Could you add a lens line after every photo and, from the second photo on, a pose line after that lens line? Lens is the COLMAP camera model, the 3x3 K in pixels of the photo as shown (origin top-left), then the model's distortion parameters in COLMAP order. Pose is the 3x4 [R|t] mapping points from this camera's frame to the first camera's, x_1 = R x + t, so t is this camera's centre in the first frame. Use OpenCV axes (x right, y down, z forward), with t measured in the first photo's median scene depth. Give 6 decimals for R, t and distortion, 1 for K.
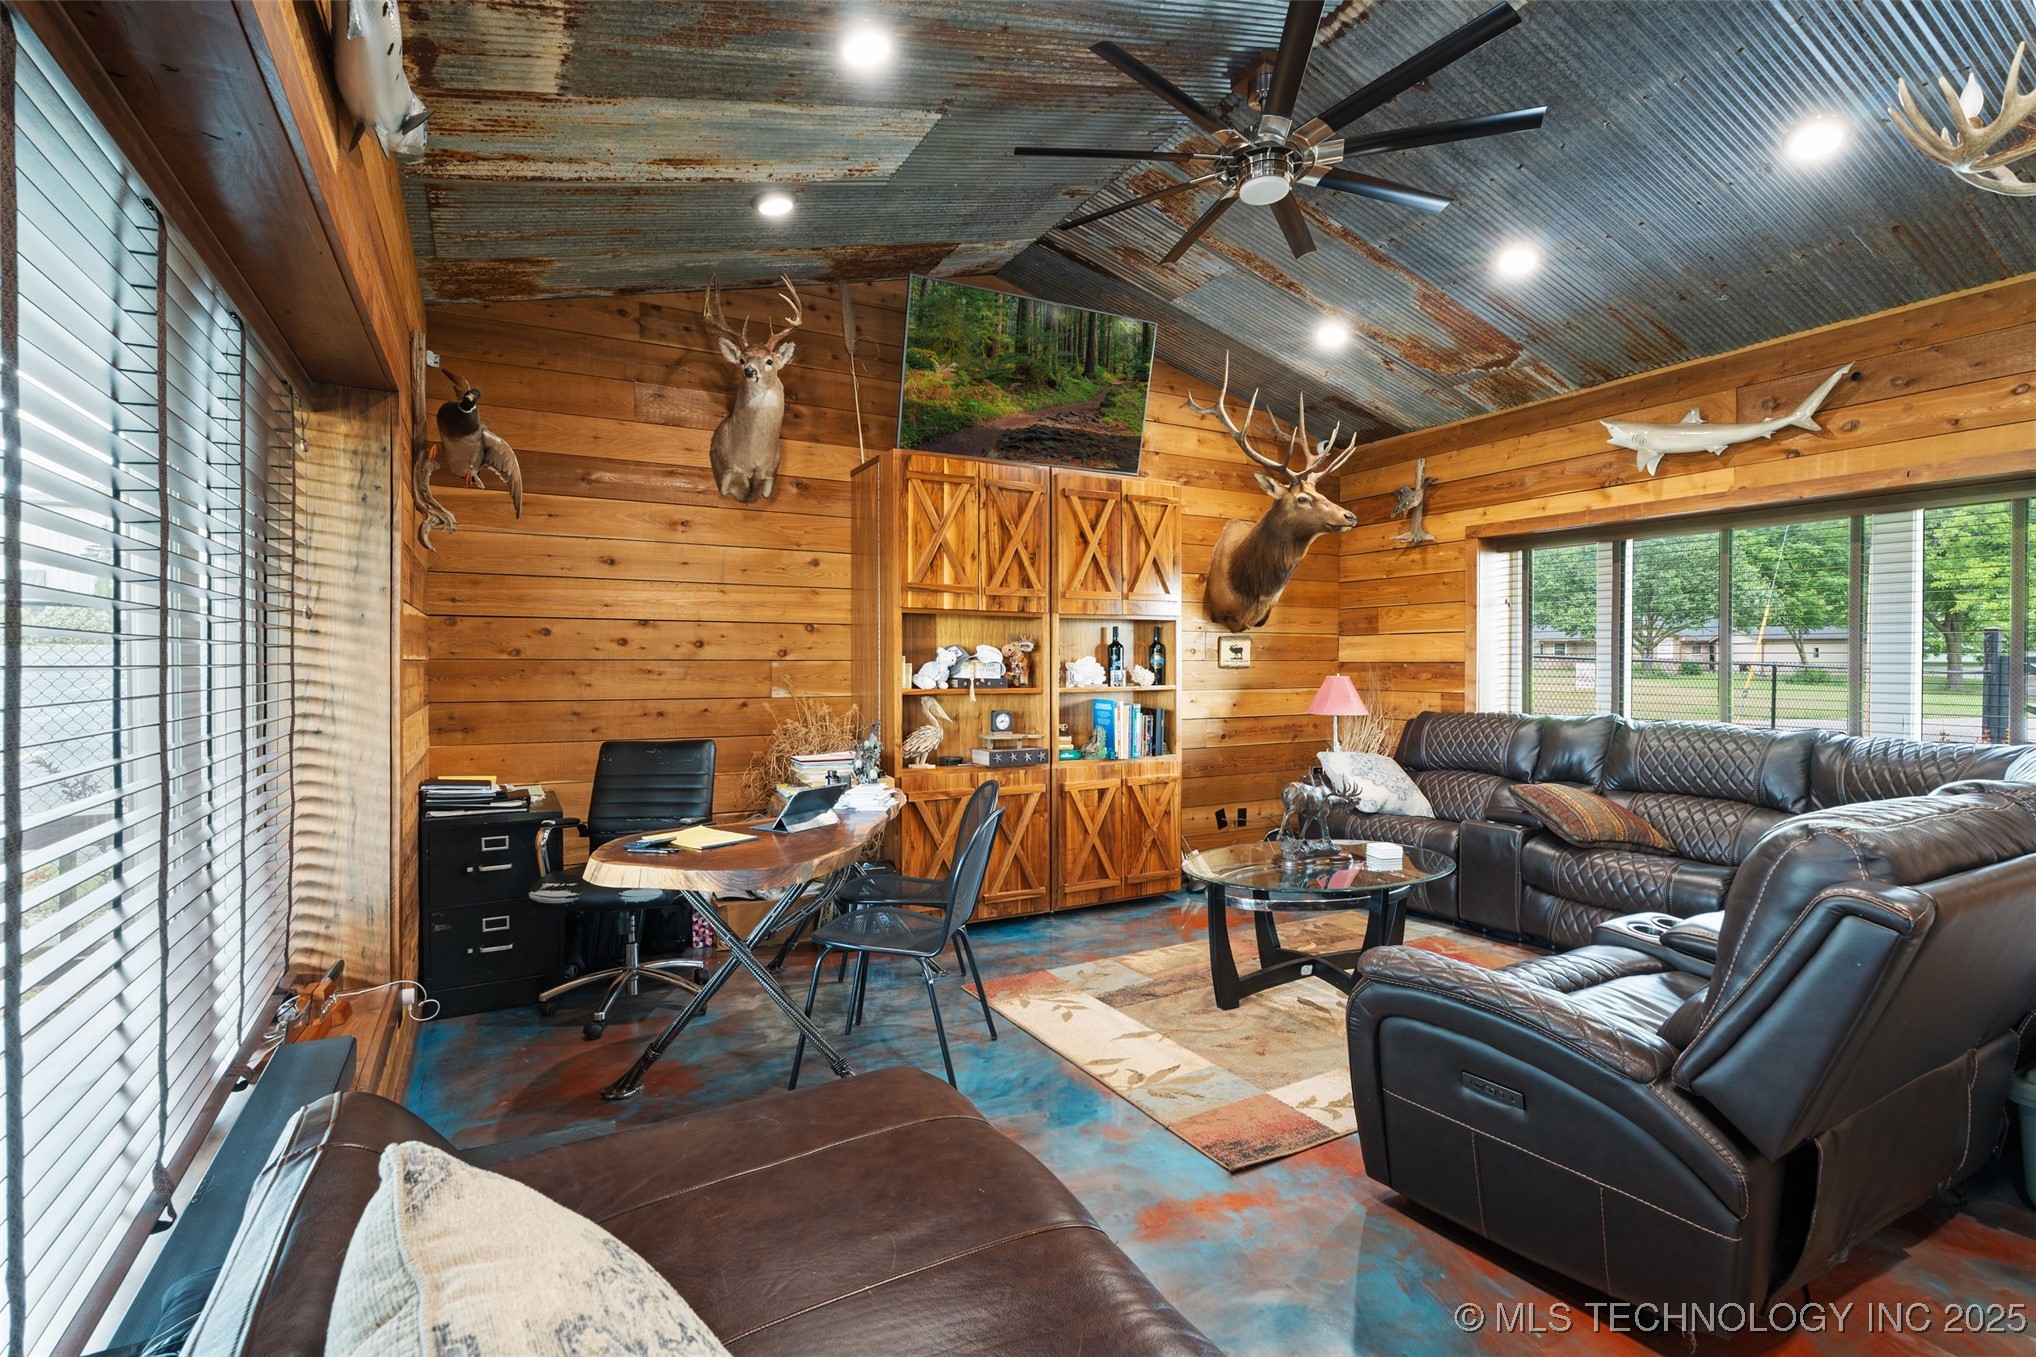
lens RADIAL K [[941.3, 0, 1018.0], [0, 941.3, 678.5], [0, 0, 1]] dist [0.000078, 0.000059]
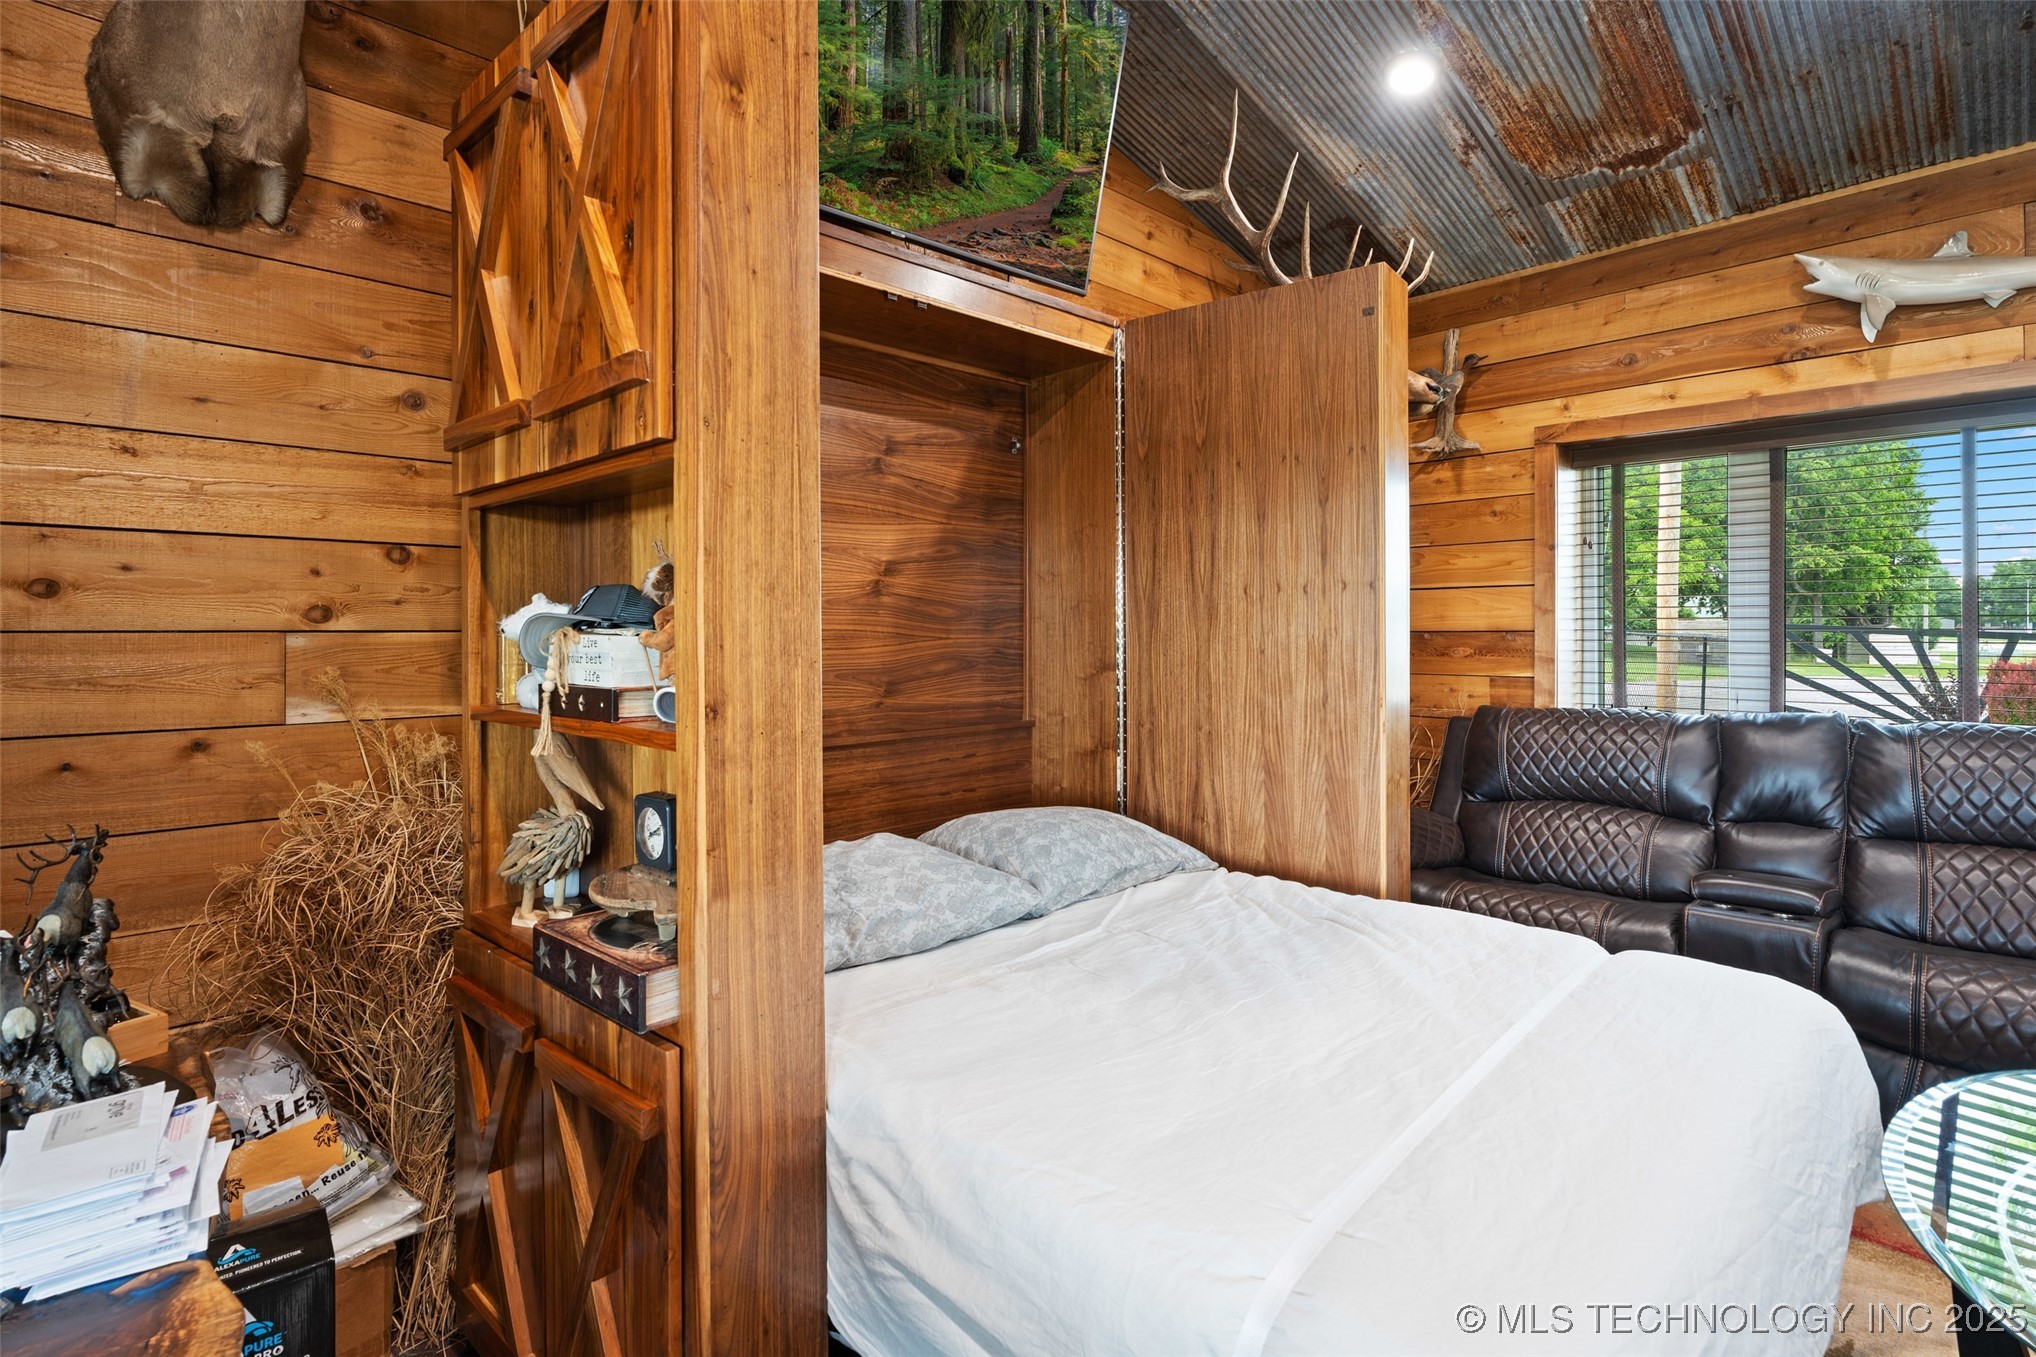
lens RADIAL K [[998.6, 0, 1027.6], [0, 998.6, 627.3], [0, 0, 1]] dist [-0.003091, -0.000778]
pose [[0.965112, -0.002082, 0.261830, -0.063591], [0.007938, 0.999741, -0.021309, -0.008915], [-0.261718, 0.022644, 0.964879, 0.475743]]
